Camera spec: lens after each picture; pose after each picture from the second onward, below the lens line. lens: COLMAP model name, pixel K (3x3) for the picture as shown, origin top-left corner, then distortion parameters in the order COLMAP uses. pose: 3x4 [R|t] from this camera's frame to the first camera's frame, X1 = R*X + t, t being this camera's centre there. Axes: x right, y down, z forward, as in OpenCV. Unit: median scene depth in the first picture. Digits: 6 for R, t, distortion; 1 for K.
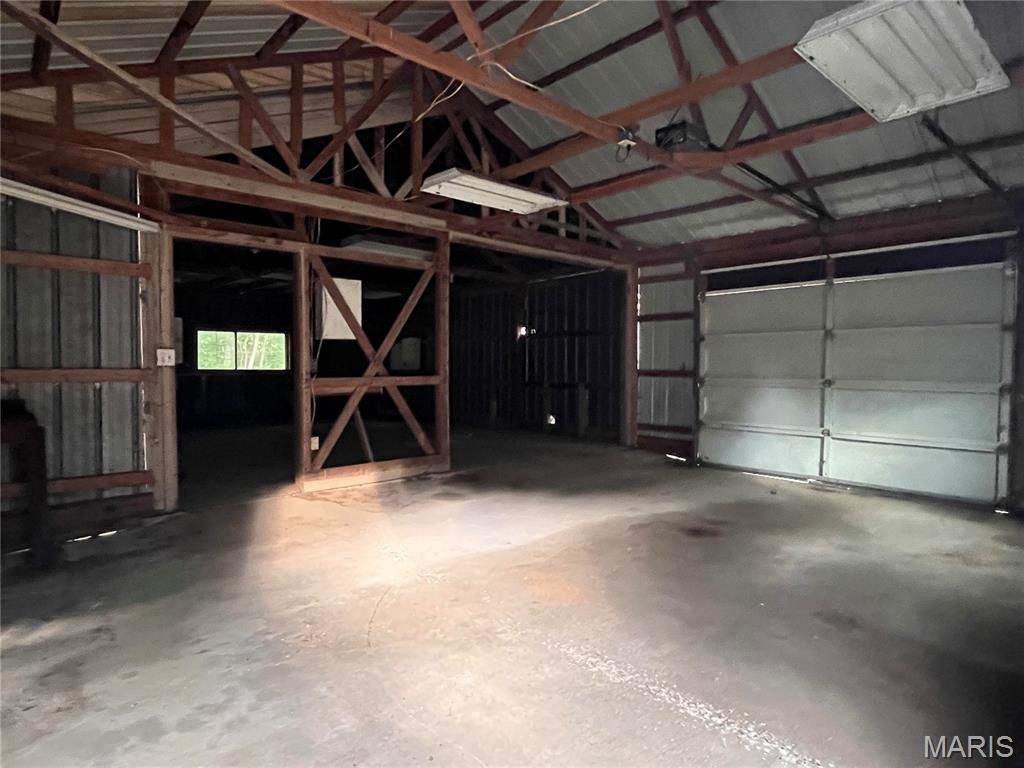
lens RADIAL K [[583.7, 0, 509.7], [0, 583.7, 384.3], [0, 0, 1]] dist [-0.013164, -0.001691]
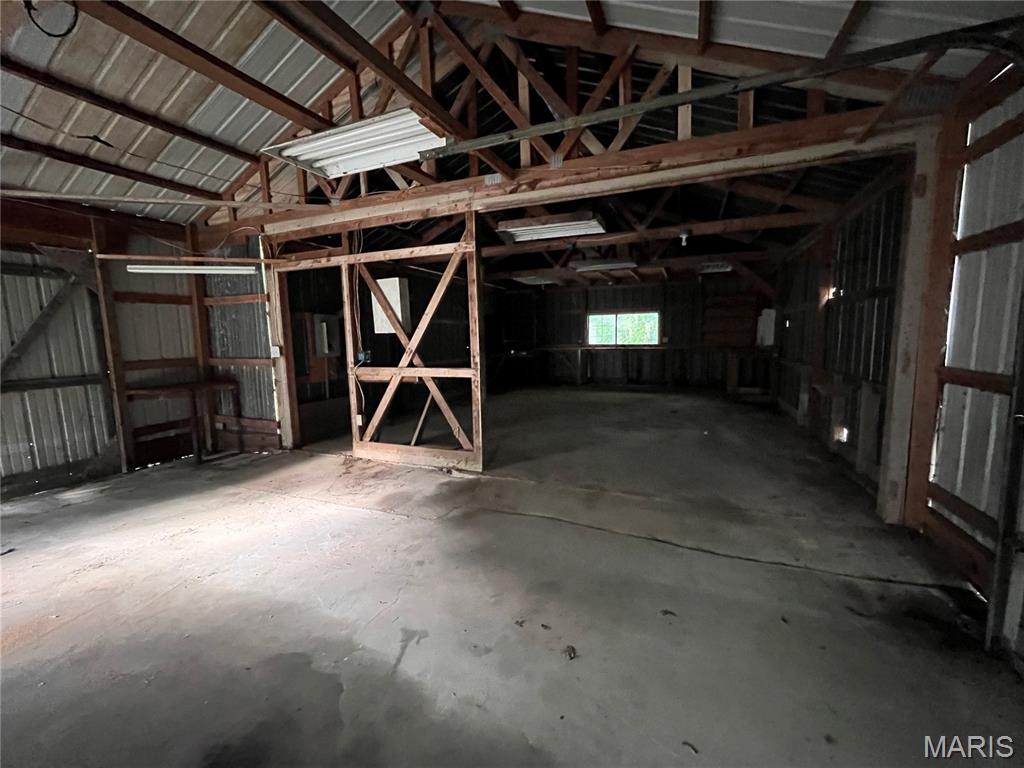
lens RADIAL K [[415.4, 0, 512.1], [0, 415.4, 382.4], [0, 0, 1]] dist [-0.006909, 0.000427]
pose [[0.430668, 0.092095, -0.897799, 0.547656], [-0.008530, 0.995151, 0.097989, -0.062590], [0.902470, -0.034543, 0.429366, 0.861874]]
